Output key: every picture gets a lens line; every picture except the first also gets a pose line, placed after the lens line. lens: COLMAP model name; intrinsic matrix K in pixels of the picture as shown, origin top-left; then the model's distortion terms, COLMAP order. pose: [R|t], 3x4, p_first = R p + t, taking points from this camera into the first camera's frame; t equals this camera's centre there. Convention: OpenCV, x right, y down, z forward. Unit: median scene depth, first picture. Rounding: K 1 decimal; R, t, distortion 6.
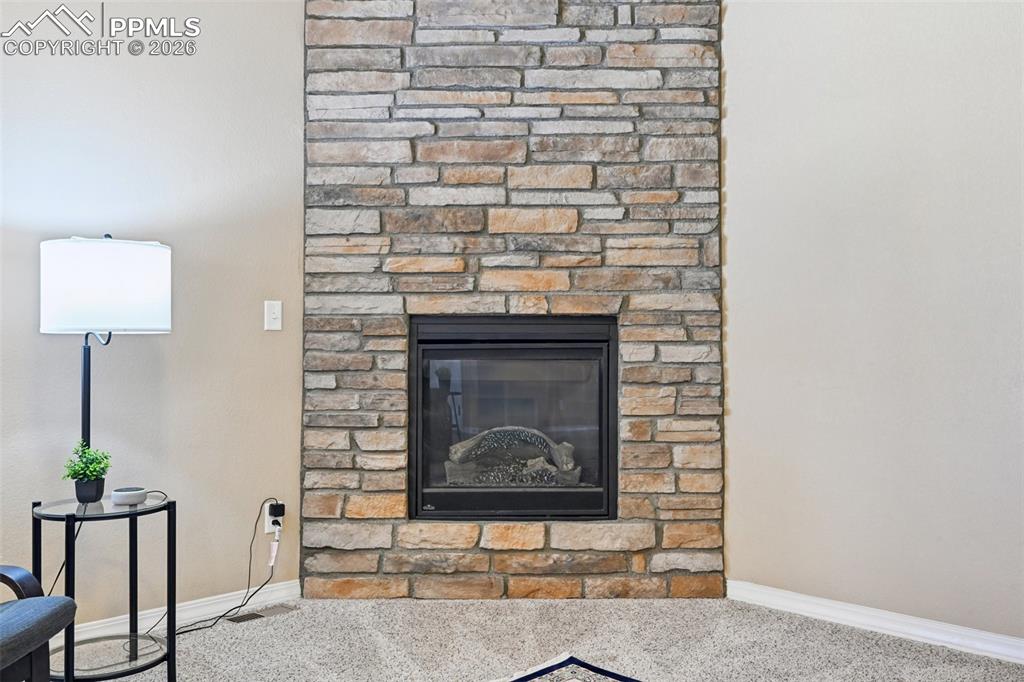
lens RADIAL K [[858.6, 0, 511.9], [0, 858.6, 331.4], [0, 0, 1]] dist [0.005838, 0.002535]
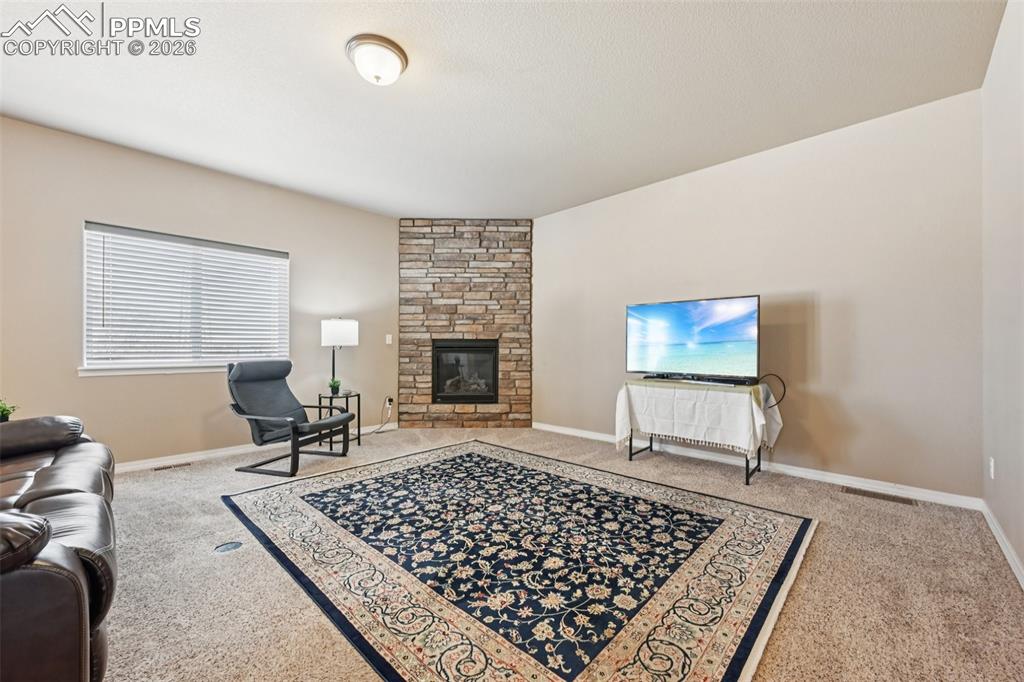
lens RADIAL K [[399.5, 0, 518.1], [0, 399.5, 345.5], [0, 0, 1]] dist [-0.001652, -0.000313]
pose [[0.999755, 0.001443, 0.022080, 0.163866], [-0.001796, 0.999870, 0.015994, -0.019952], [-0.022054, -0.016030, 0.999628, -0.480589]]
